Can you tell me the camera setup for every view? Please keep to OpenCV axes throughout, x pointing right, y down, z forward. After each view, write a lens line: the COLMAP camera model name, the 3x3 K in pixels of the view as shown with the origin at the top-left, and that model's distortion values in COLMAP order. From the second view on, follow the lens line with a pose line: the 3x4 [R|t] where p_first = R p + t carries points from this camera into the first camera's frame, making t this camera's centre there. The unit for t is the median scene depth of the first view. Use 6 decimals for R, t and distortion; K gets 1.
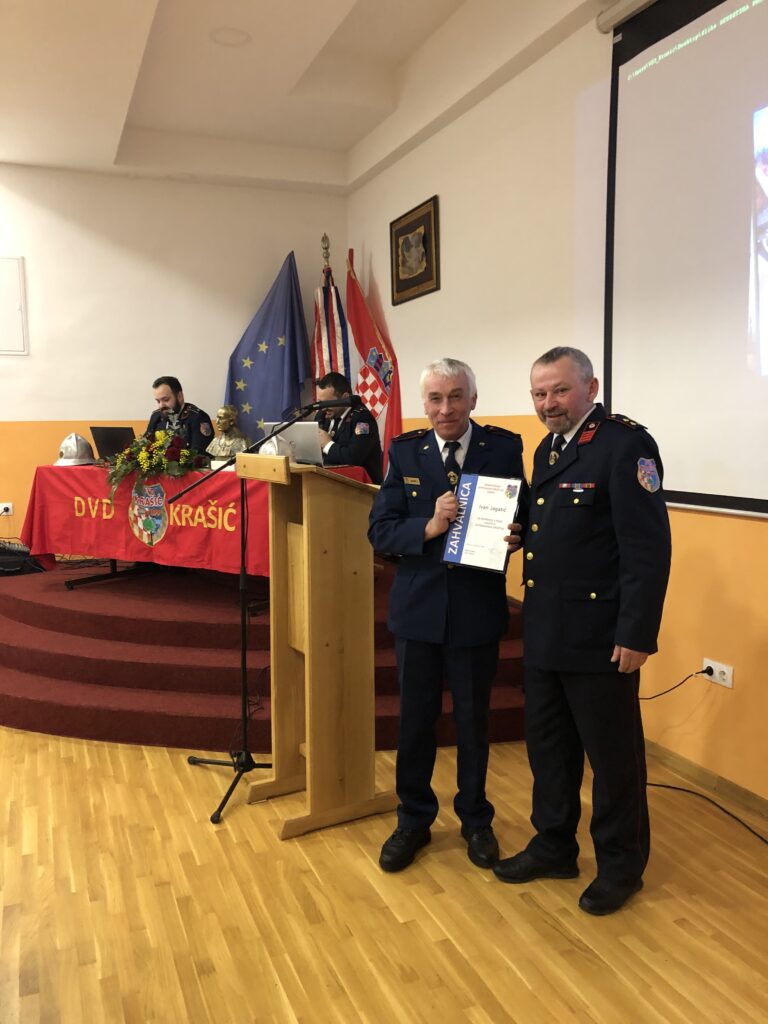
lens RADIAL K [[823.6, 0, 389.8], [0, 823.6, 520.0], [0, 0, 1]] dist [0.012513, -0.025651]
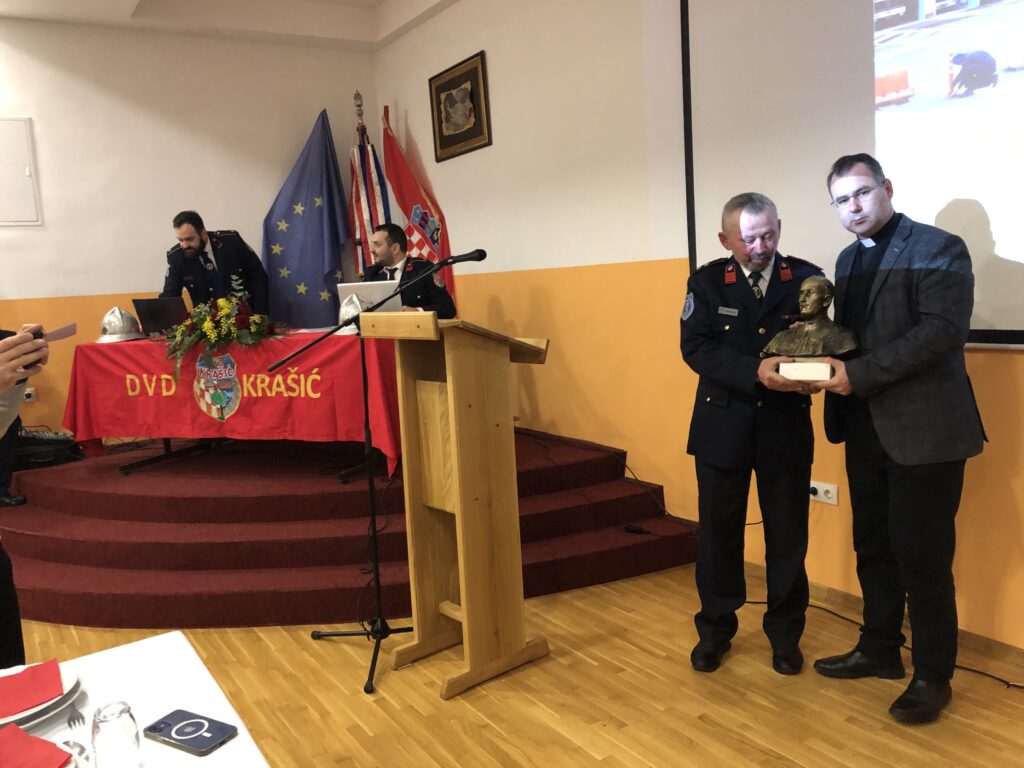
lens RADIAL K [[823.6, 0, 517.3], [0, 823.6, 384.2], [0, 0, 1]] dist [0.012513, -0.025651]
pose [[0.981686, -0.071006, 0.176781, -0.146903], [0.070136, 0.997475, 0.011173, 0.003809], [-0.177128, 0.001430, 0.984187, 0.007798]]
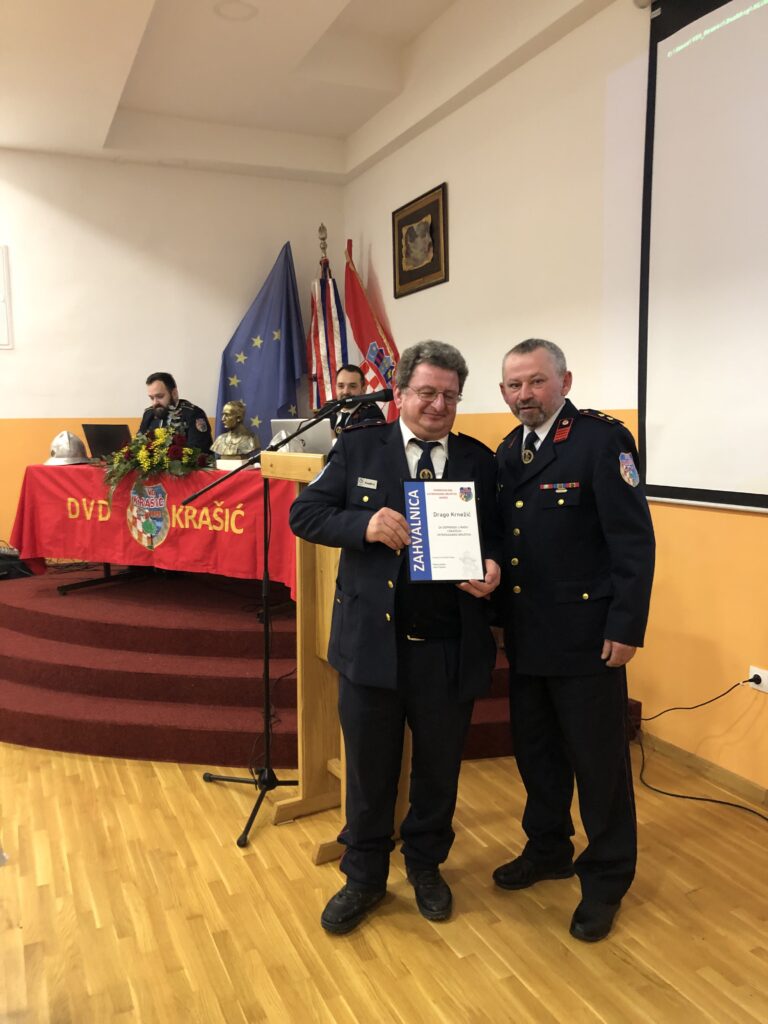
lens RADIAL K [[823.6, 0, 379.8], [0, 823.6, 530.1], [0, 0, 1]] dist [0.012513, -0.025651]
pose [[0.999626, -0.002740, 0.027201, -0.062991], [0.002395, 0.999917, 0.012686, -0.002534], [-0.027233, -0.012616, 0.999549, 0.051593]]
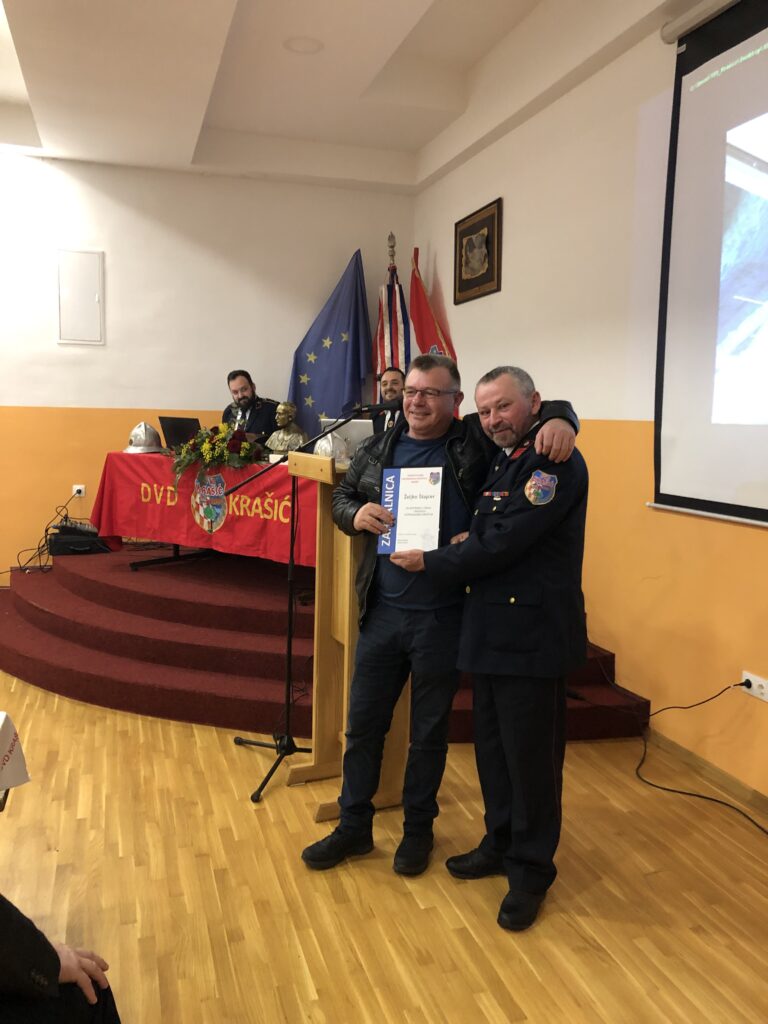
lens RADIAL K [[823.6, 0, 389.1], [0, 823.6, 514.5], [0, 0, 1]] dist [0.012513, -0.025651]
pose [[0.996010, 0.039706, -0.079921, 0.022339], [-0.039244, 0.999203, 0.007335, -0.010693], [0.080149, -0.004169, 0.996774, -0.027570]]
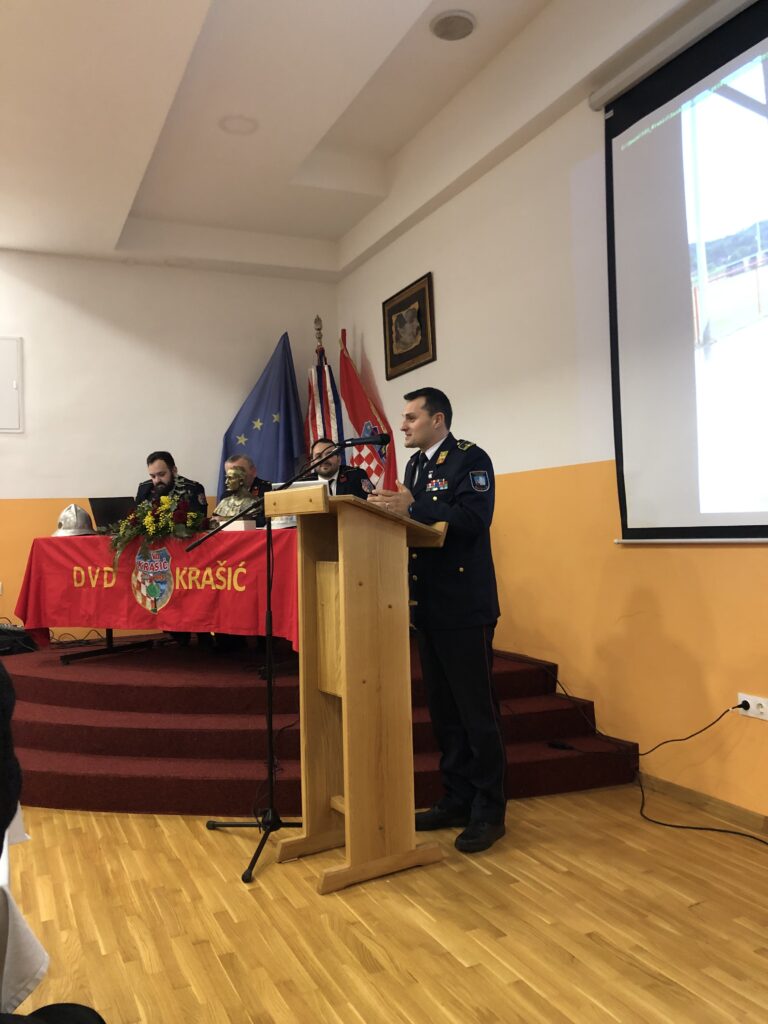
lens RADIAL K [[823.6, 0, 390.5], [0, 823.6, 516.4], [0, 0, 1]] dist [0.012513, -0.025651]
pose [[0.998724, -0.021608, 0.045645, -0.065231], [0.027420, 0.991030, -0.130797, 0.065577], [-0.042410, 0.131882, 0.990358, 0.010316]]
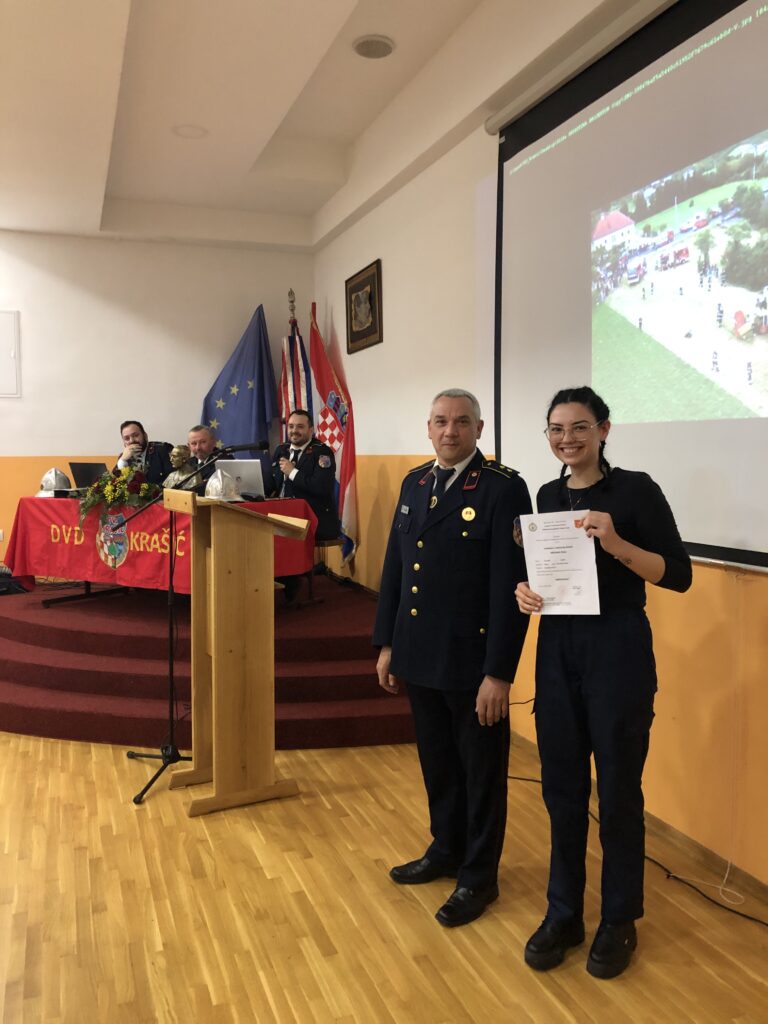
lens RADIAL K [[823.6, 0, 391.1], [0, 823.6, 508.7], [0, 0, 1]] dist [0.012513, -0.025651]
pose [[0.999723, 0.006508, -0.022636, 0.136021], [-0.007638, 0.998712, -0.050162, 0.003856], [0.022280, 0.050321, 0.998485, -0.144008]]
